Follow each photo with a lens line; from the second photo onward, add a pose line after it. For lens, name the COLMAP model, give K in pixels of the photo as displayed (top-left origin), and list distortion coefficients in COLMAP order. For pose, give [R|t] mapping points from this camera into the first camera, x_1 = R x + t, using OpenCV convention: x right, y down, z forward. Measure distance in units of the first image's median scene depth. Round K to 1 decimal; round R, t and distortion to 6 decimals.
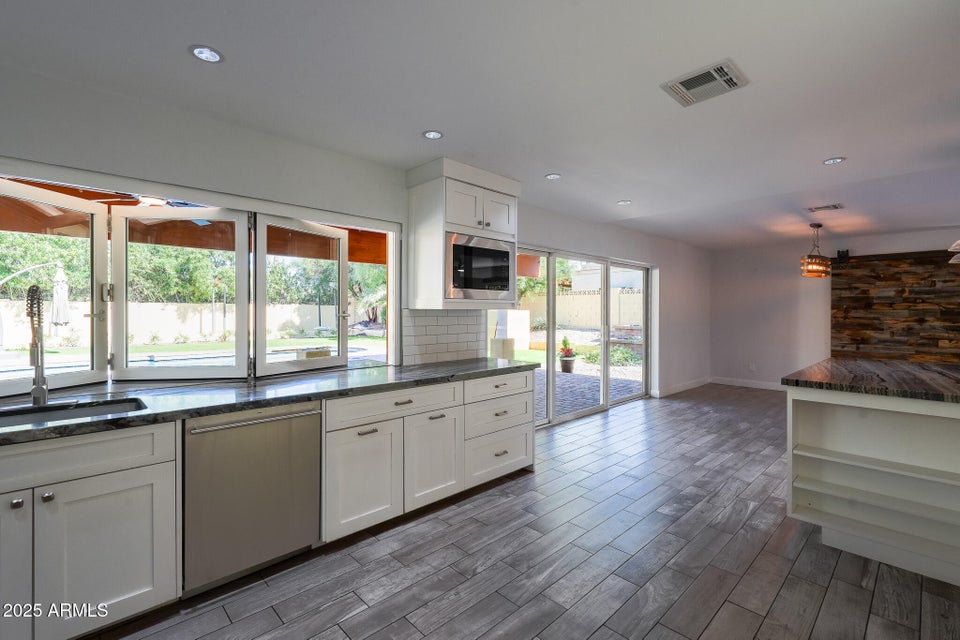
lens RADIAL K [[431.8, 0, 481.4], [0, 431.8, 314.4], [0, 0, 1]] dist [-0.001313, -0.000146]
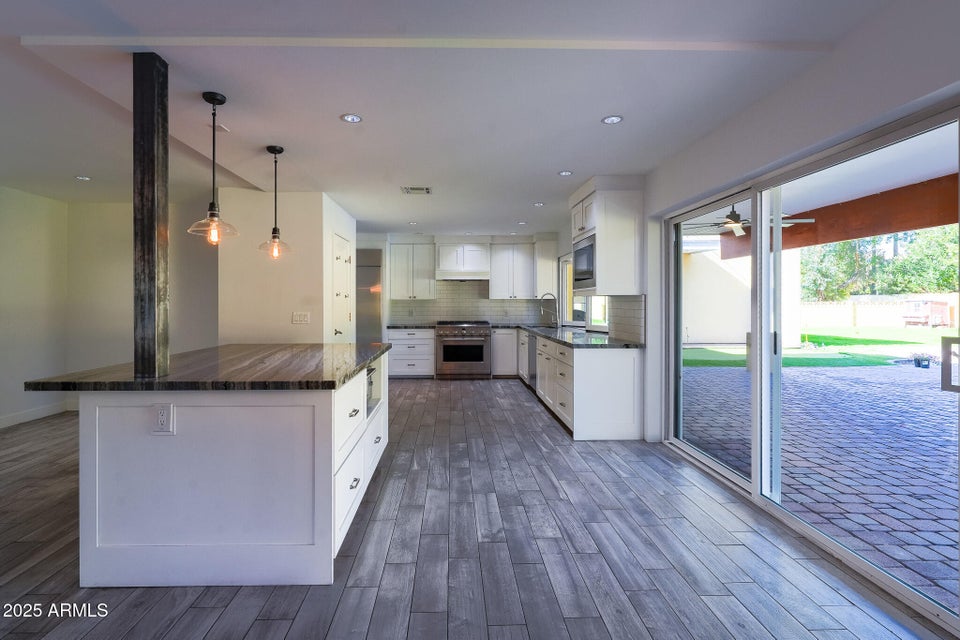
lens RADIAL K [[438.1, 0, 455.3], [0, 438.1, 301.4], [0, 0, 1]] dist [-0.000389, -0.000037]
pose [[-0.682198, -0.005497, -0.731146, 1.408663], [-0.007817, 0.999969, -0.000225, 0.005131], [0.731125, 0.005562, -0.682221, 1.869377]]
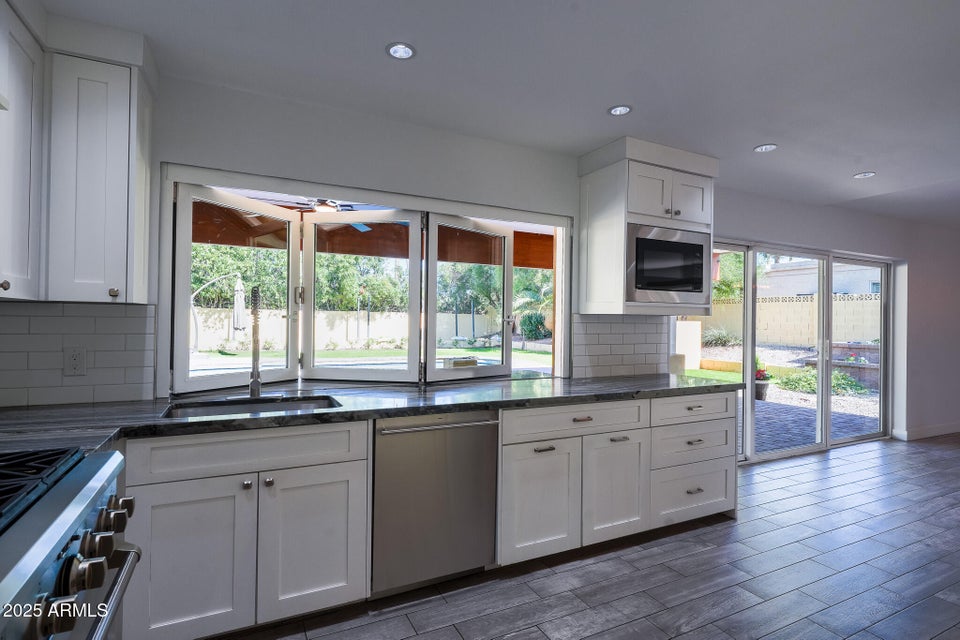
lens RADIAL K [[485.5, 0, 480.0], [0, 485.5, 320.0], [0, 0, 1]] dist [0.001921, -0.000399]
pose [[0.955250, 0.009275, -0.295653, -0.081356], [-0.012830, 0.999867, -0.010085, 0.014186], [0.295520, 0.013427, 0.955242, -0.003150]]
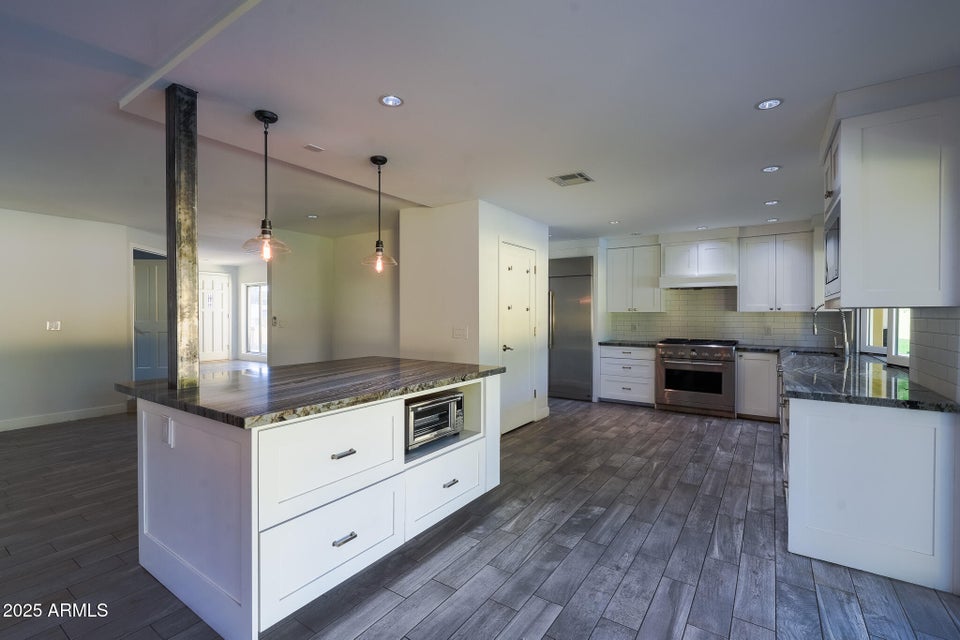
lens RADIAL K [[423.5, 0, 482.2], [0, 423.5, 315.7], [0, 0, 1]] dist [-0.000248, -0.000258]
pose [[-0.978109, -0.004169, -0.208051, 0.872917], [-0.006756, 0.999908, 0.011724, -0.007079], [0.207983, 0.012872, -0.978048, 1.852943]]
